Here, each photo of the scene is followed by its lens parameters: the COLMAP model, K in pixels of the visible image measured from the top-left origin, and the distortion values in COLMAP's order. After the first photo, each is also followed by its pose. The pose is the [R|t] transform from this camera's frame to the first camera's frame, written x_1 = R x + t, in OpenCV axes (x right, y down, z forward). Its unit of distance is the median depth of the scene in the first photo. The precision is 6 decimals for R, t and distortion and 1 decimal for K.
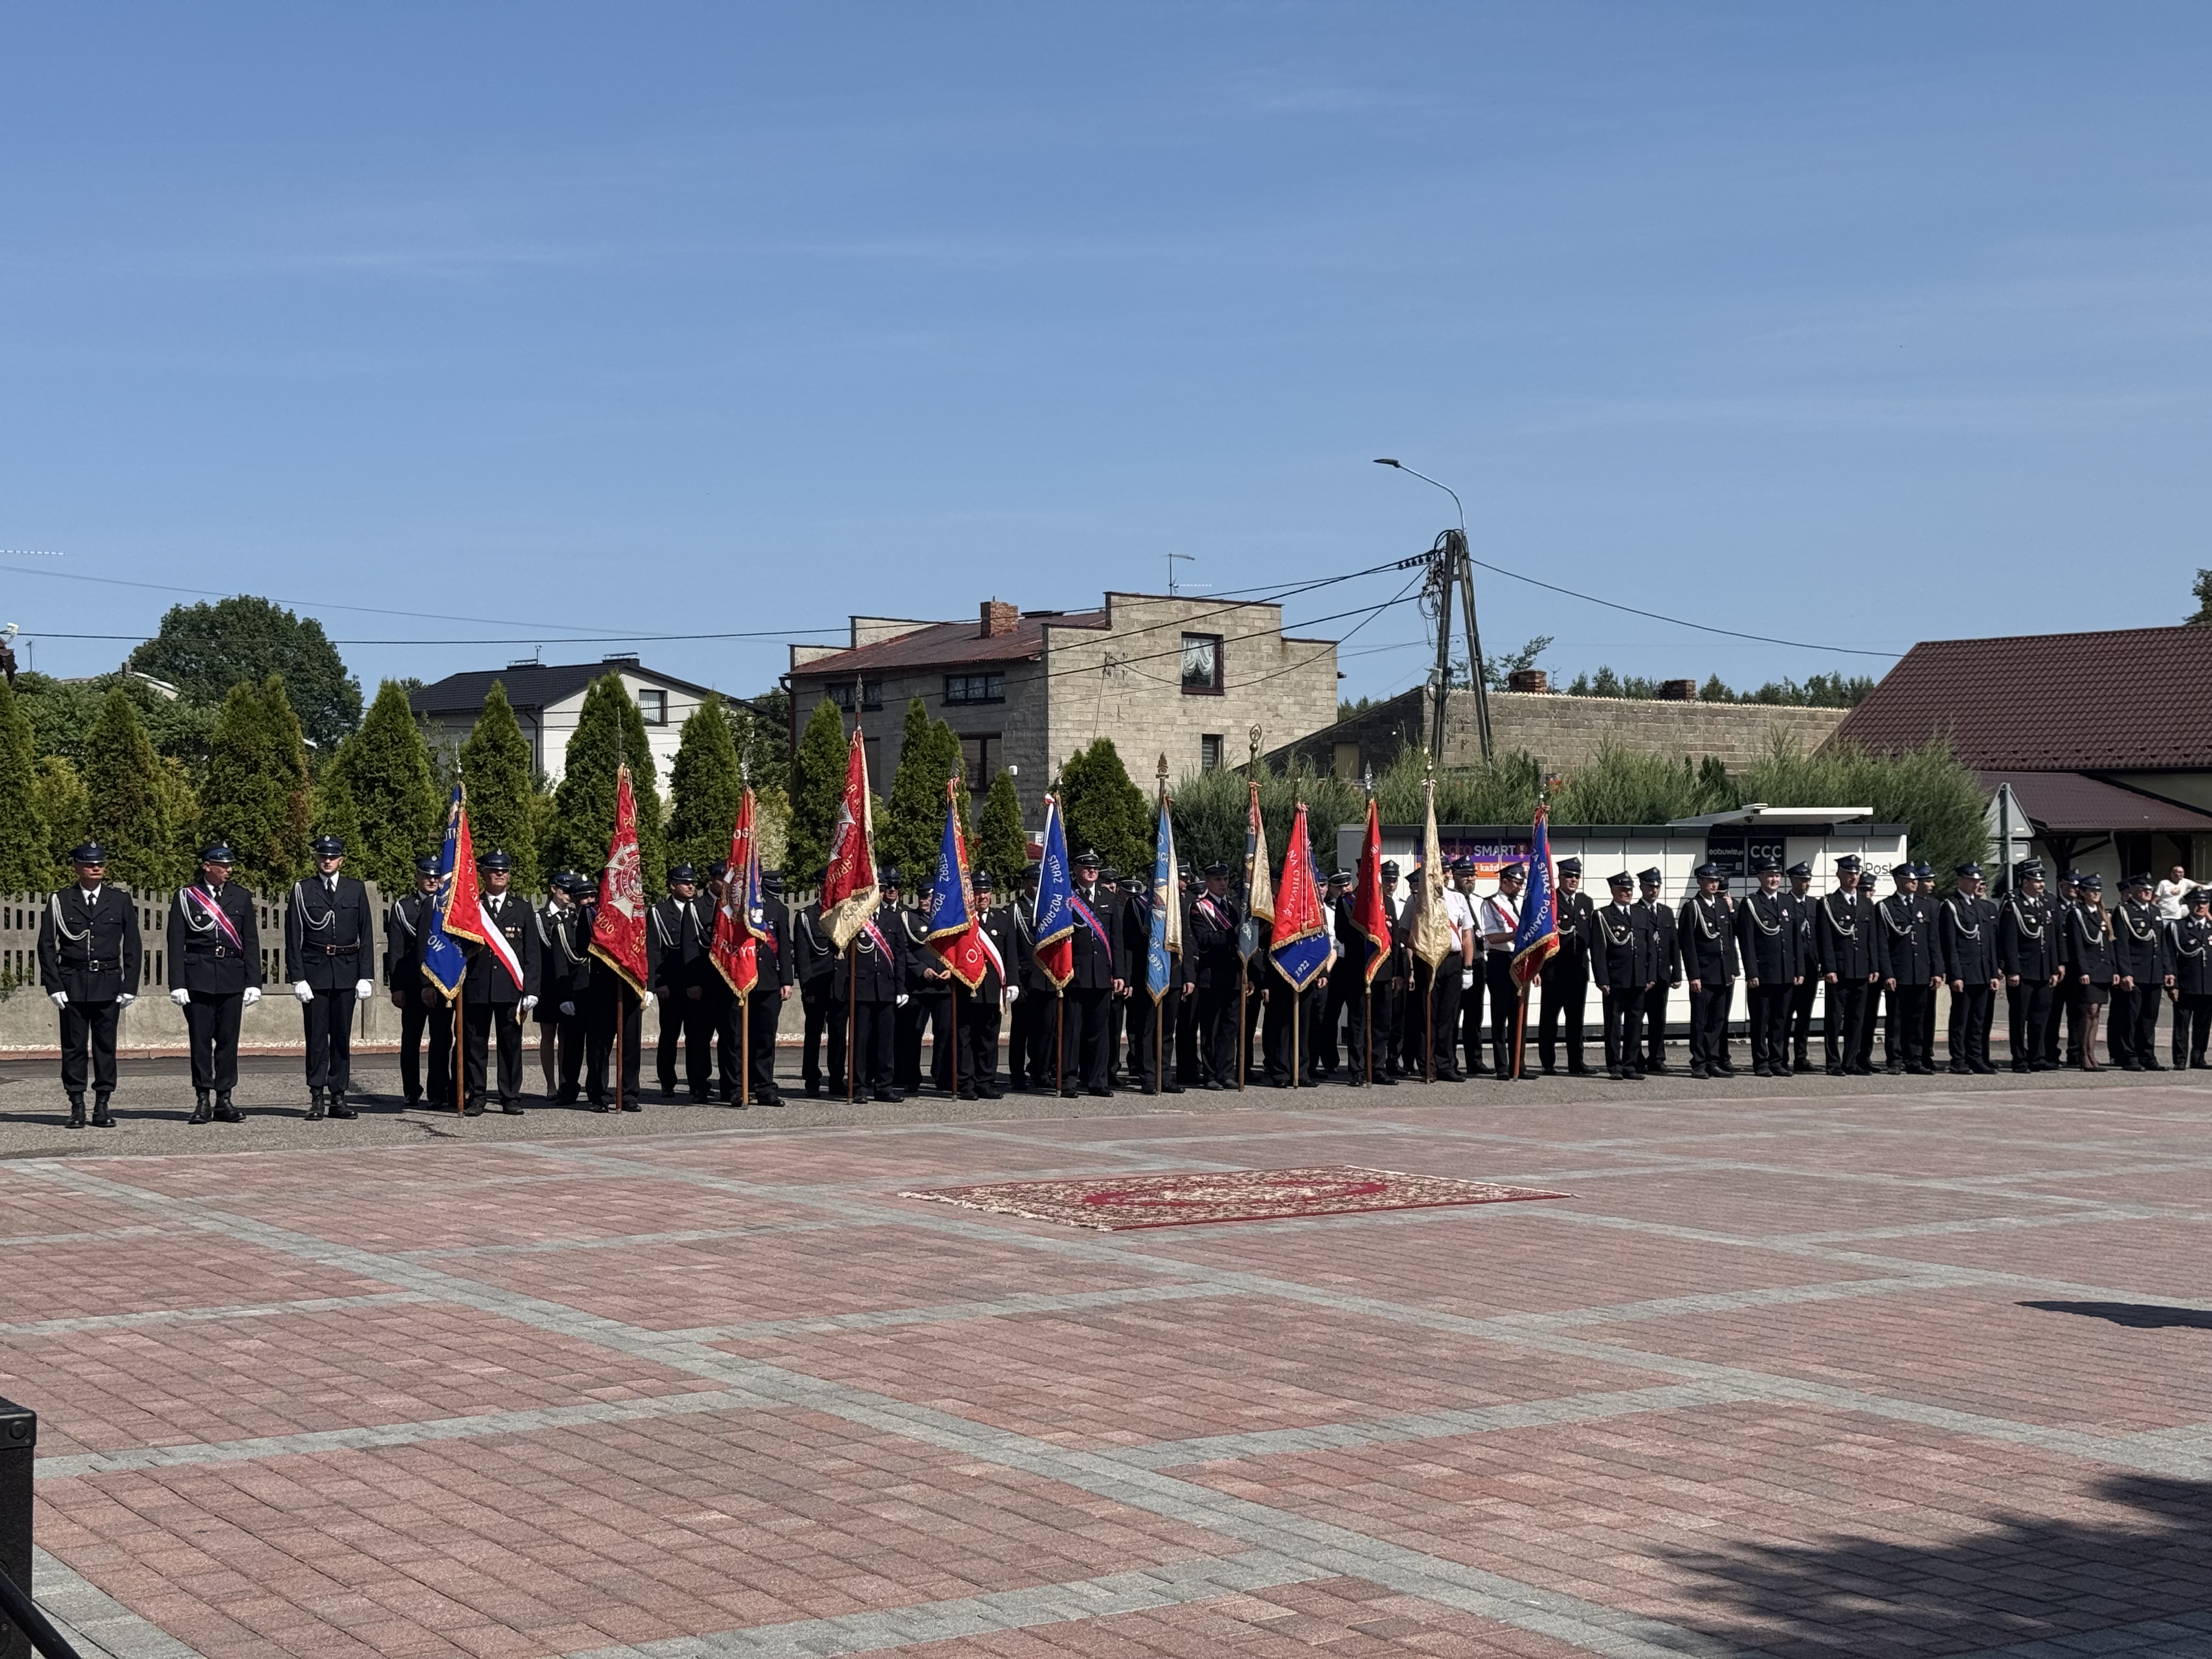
lens RADIAL K [[3074.8, 0, 1106.0], [0, 3074.8, 829.5], [0, 0, 1]] dist [0.150968, -0.049730]
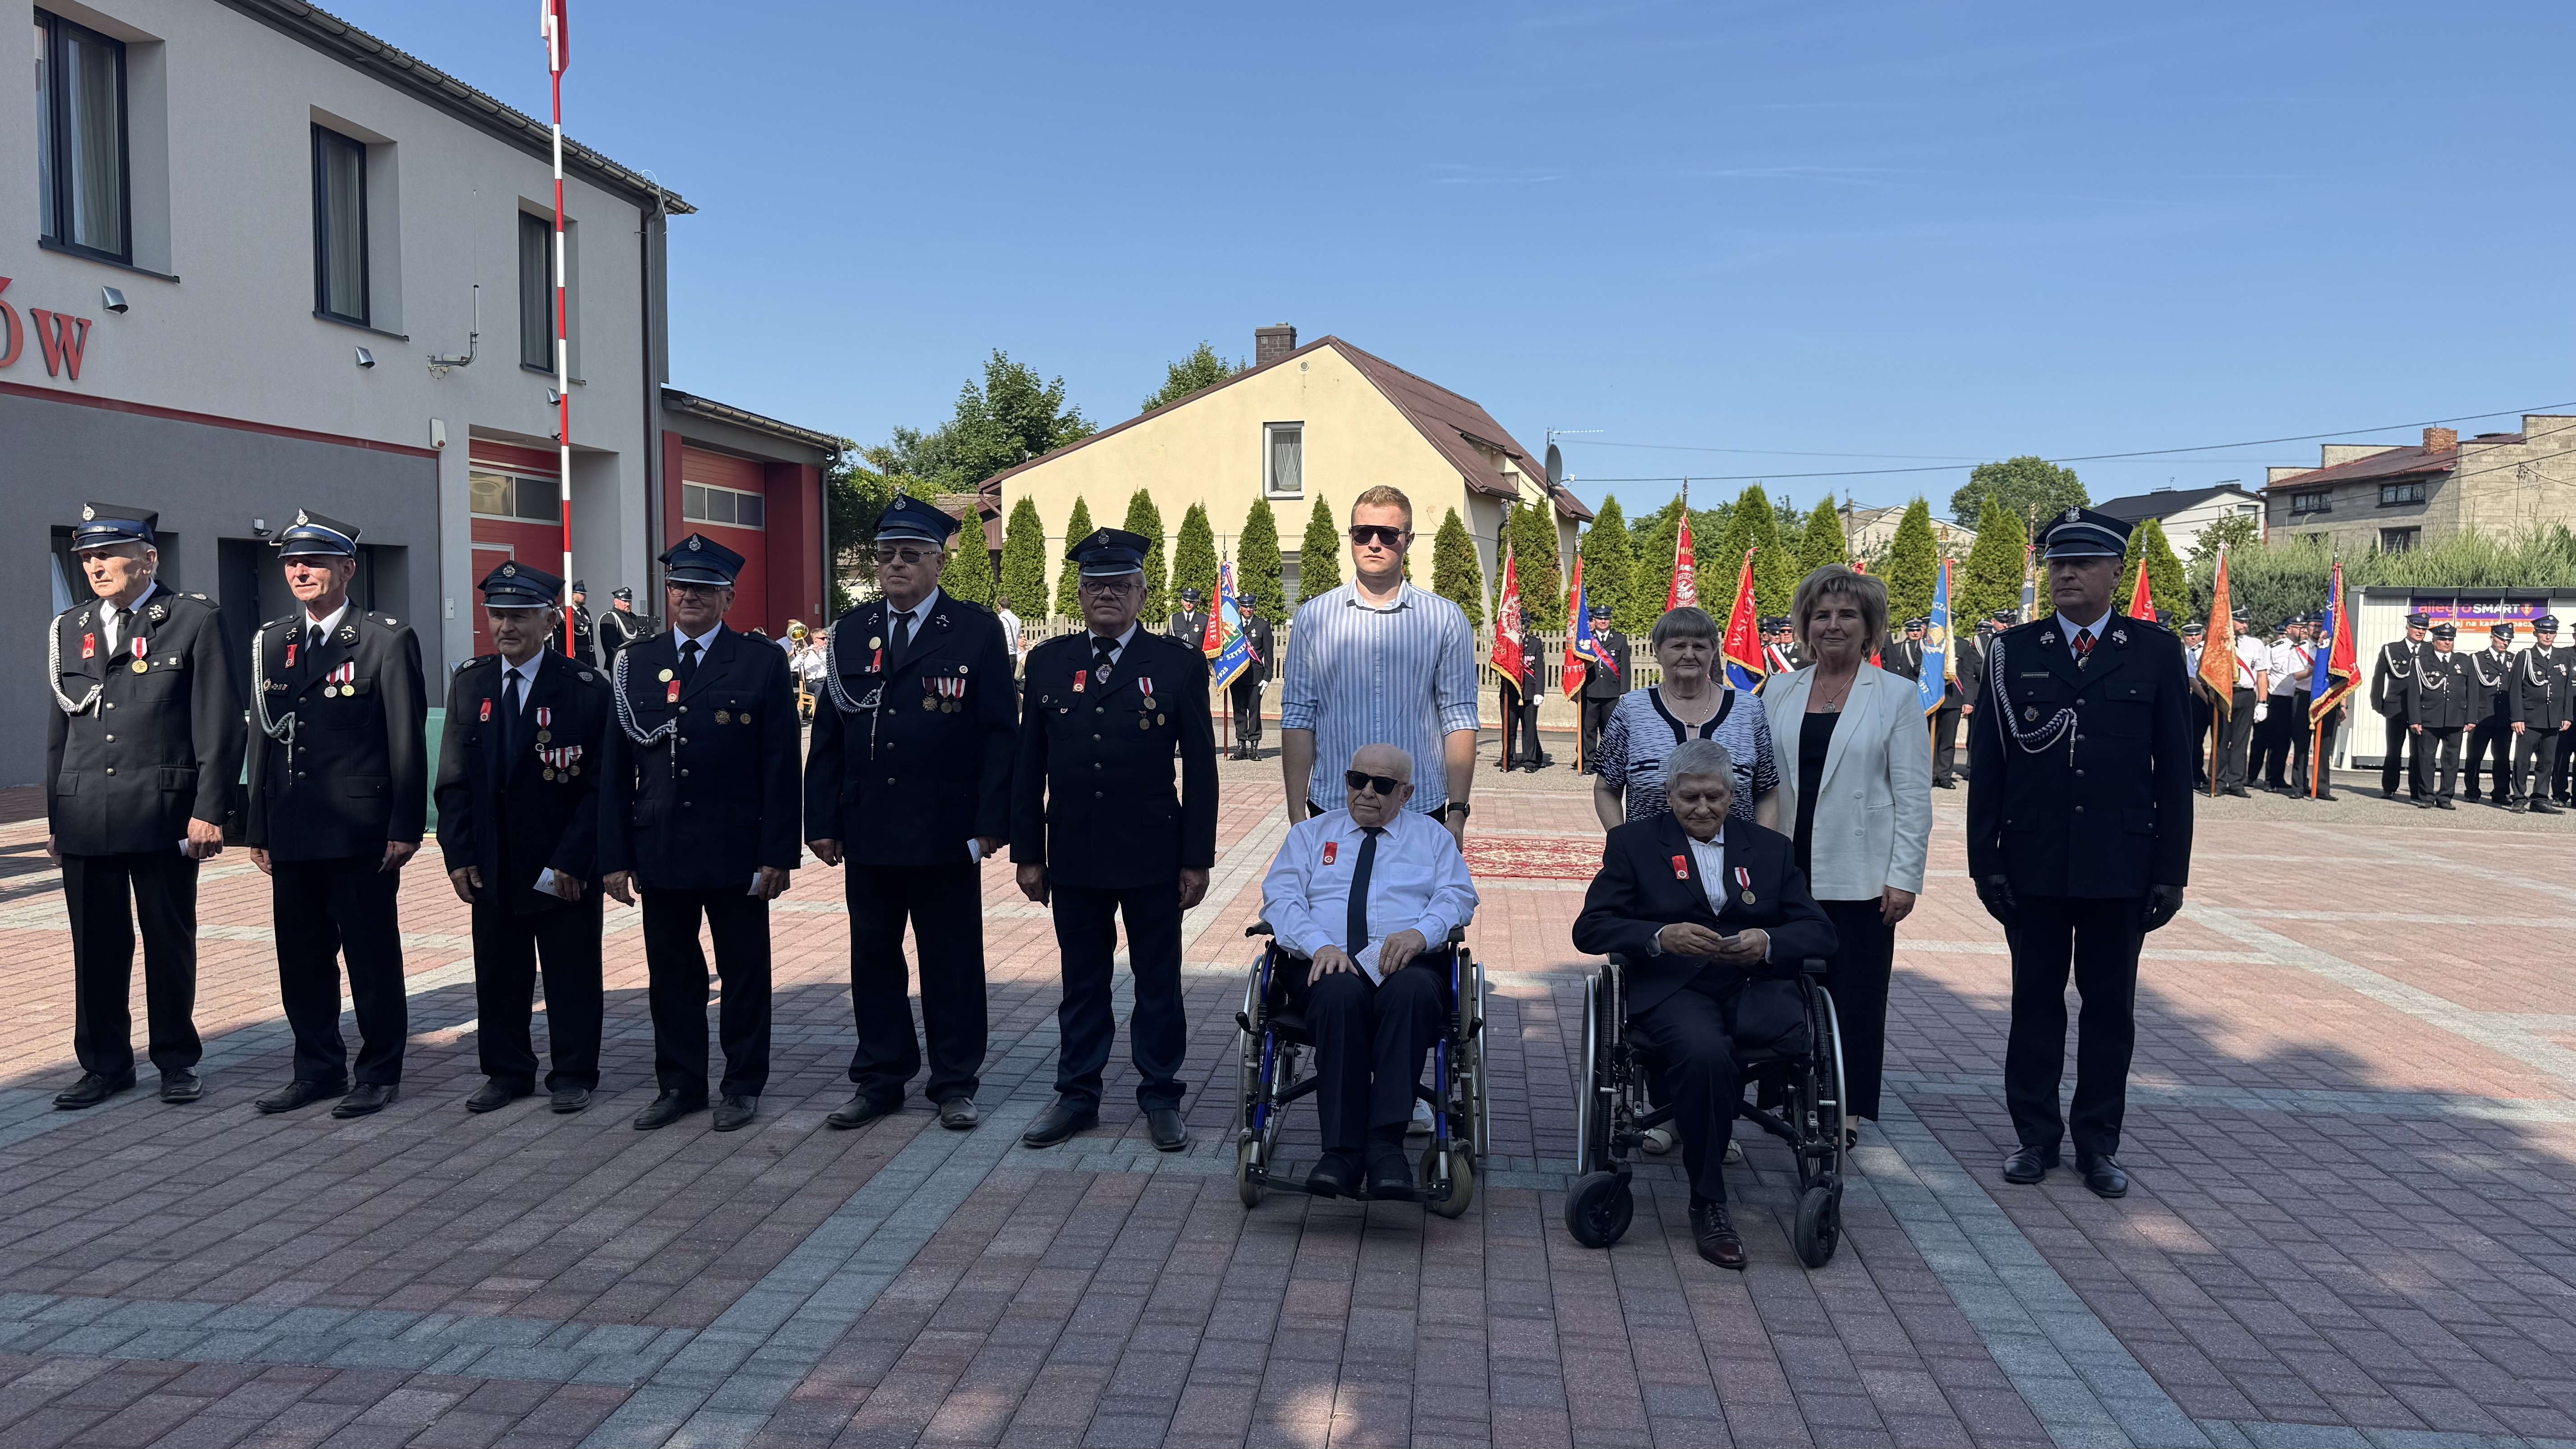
lens RADIAL K [[1804.1, 0, 1288.0], [0, 1804.1, 724.5], [0, 0, 1]] dist [0.102777, -0.141295]
pose [[0.771143, 0.048594, -0.634804, 0.270986], [-0.006110, 0.997602, 0.068944, 0.006414], [0.636632, -0.049287, 0.769591, 0.210629]]
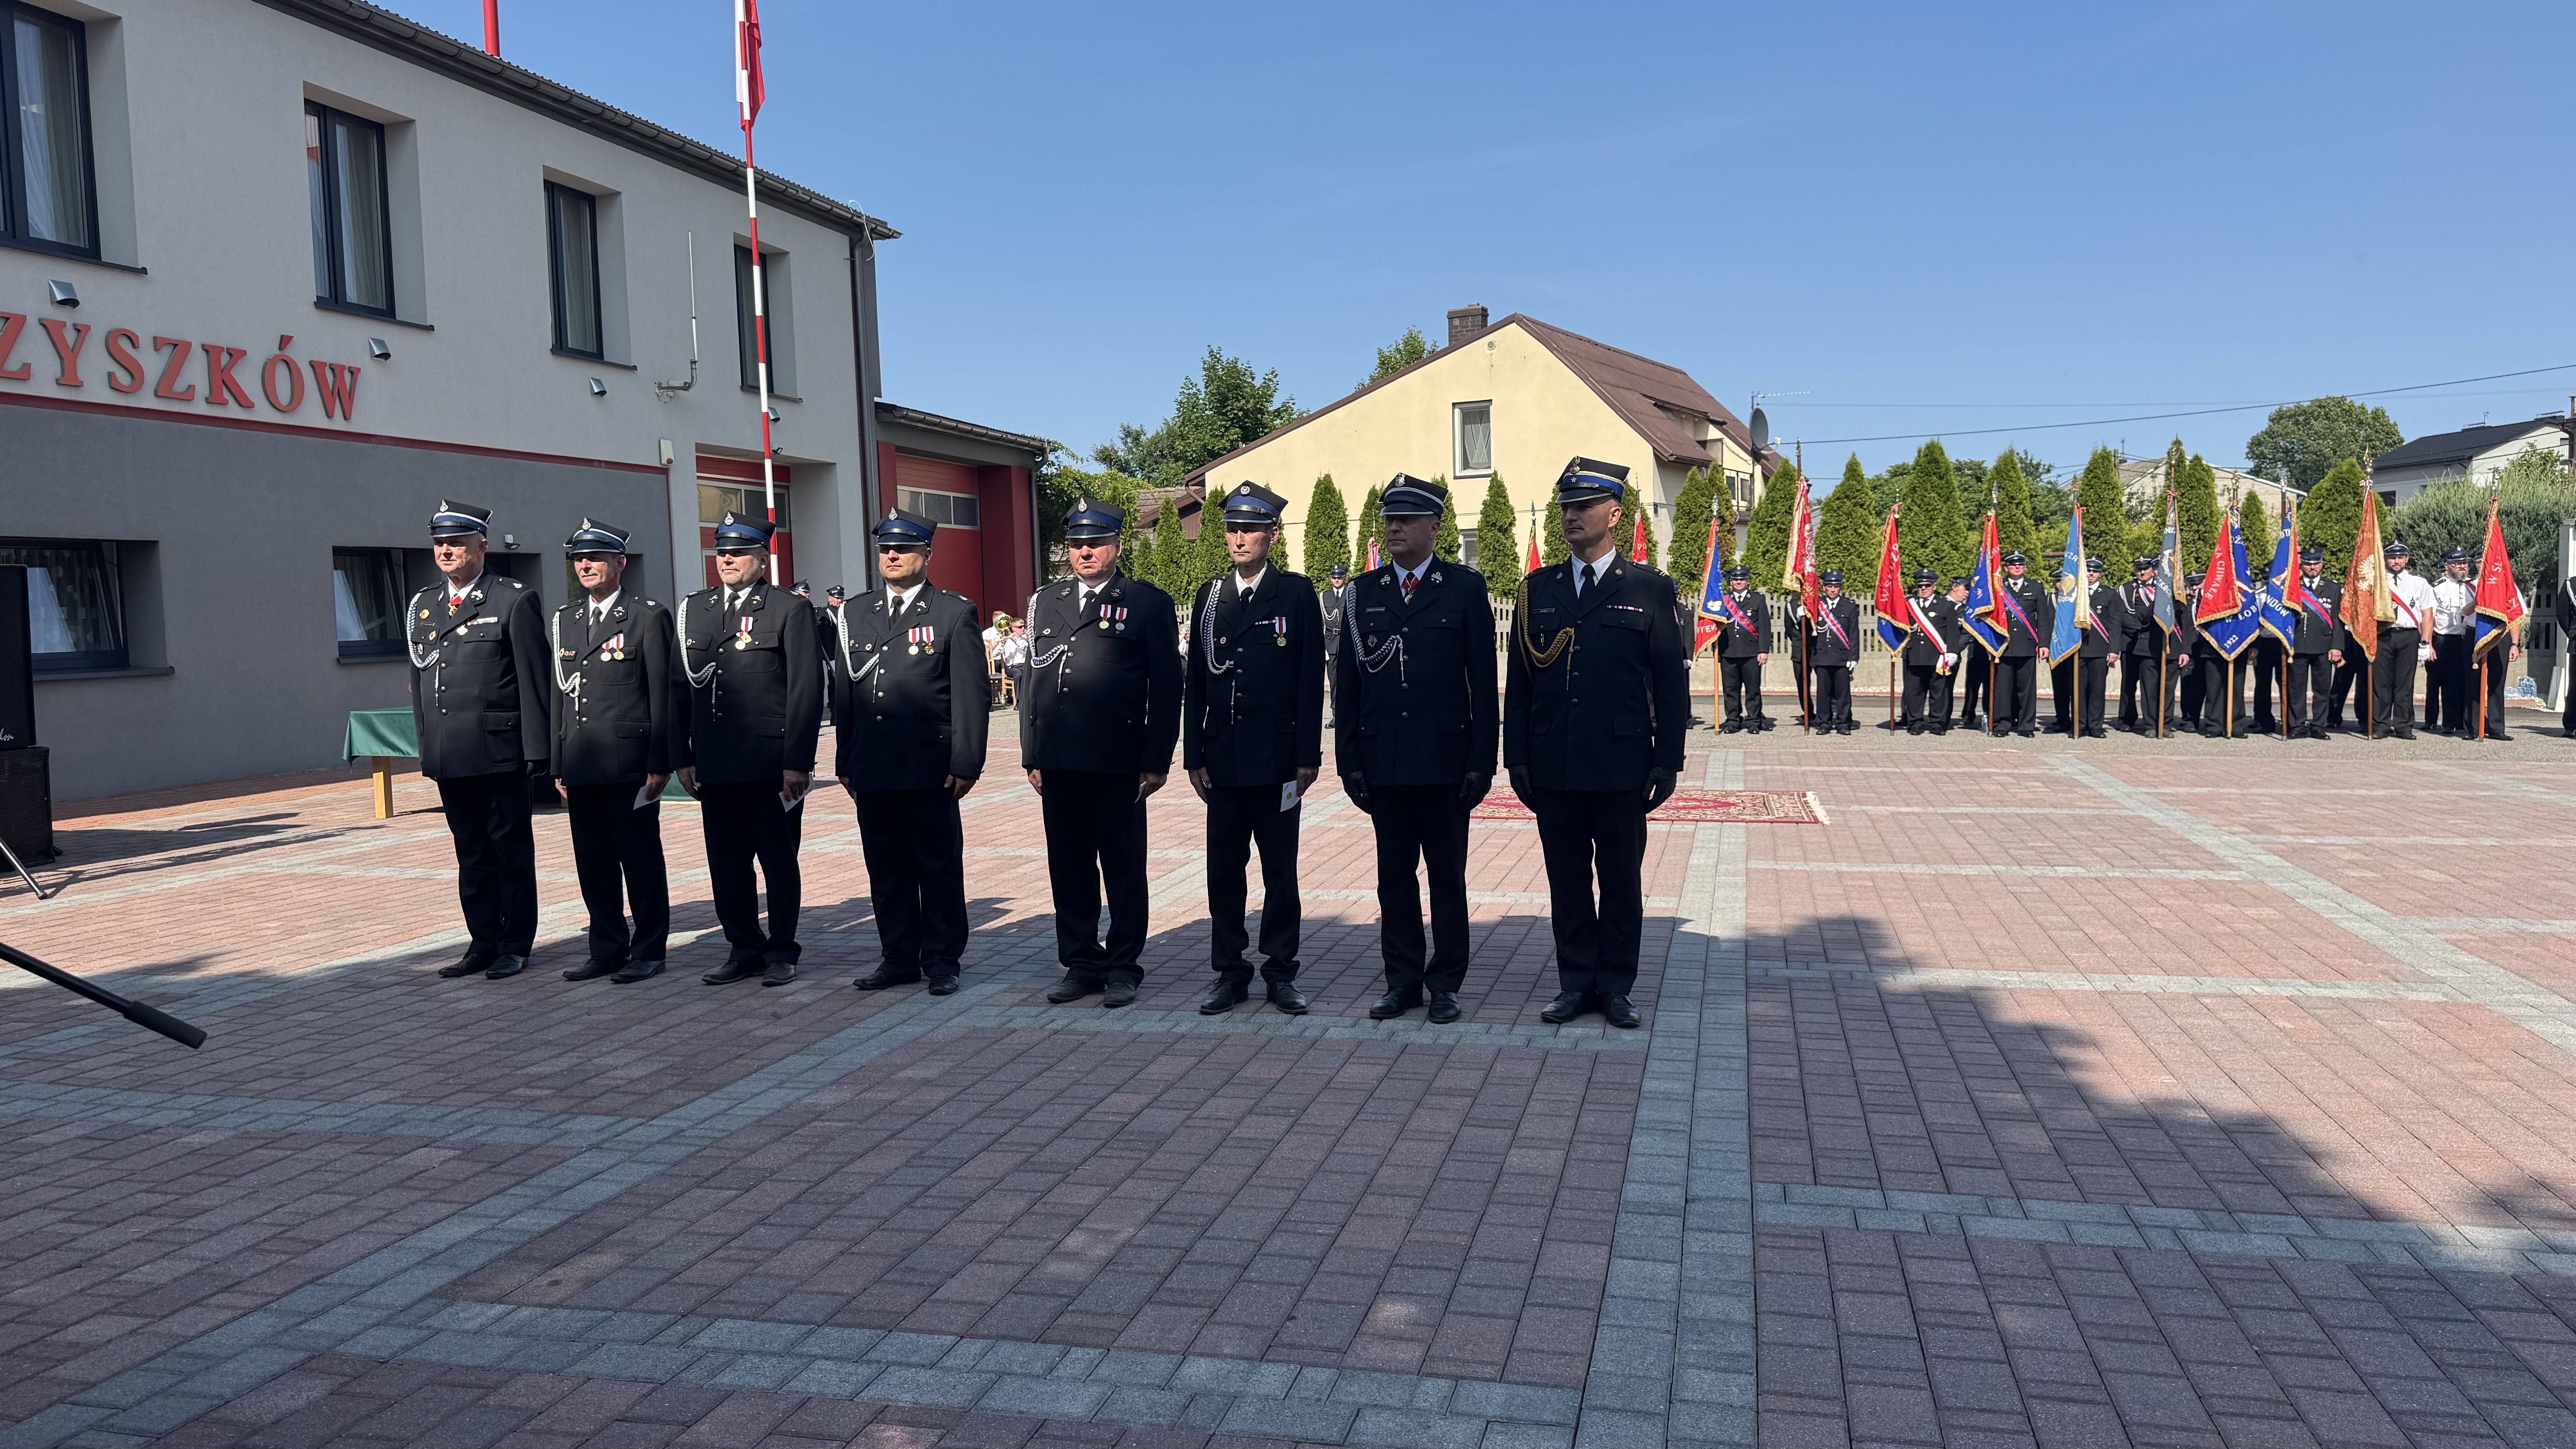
lens RADIAL K [[1801.5, 0, 1286.9], [0, 1801.5, 731.7], [0, 0, 1]] dist [0.158852, -0.288778]
pose [[0.672362, 0.038474, -0.739222, 0.339257], [0.030537, 0.996356, 0.079632, 0.010679], [0.739592, -0.076115, 0.668738, 0.213554]]
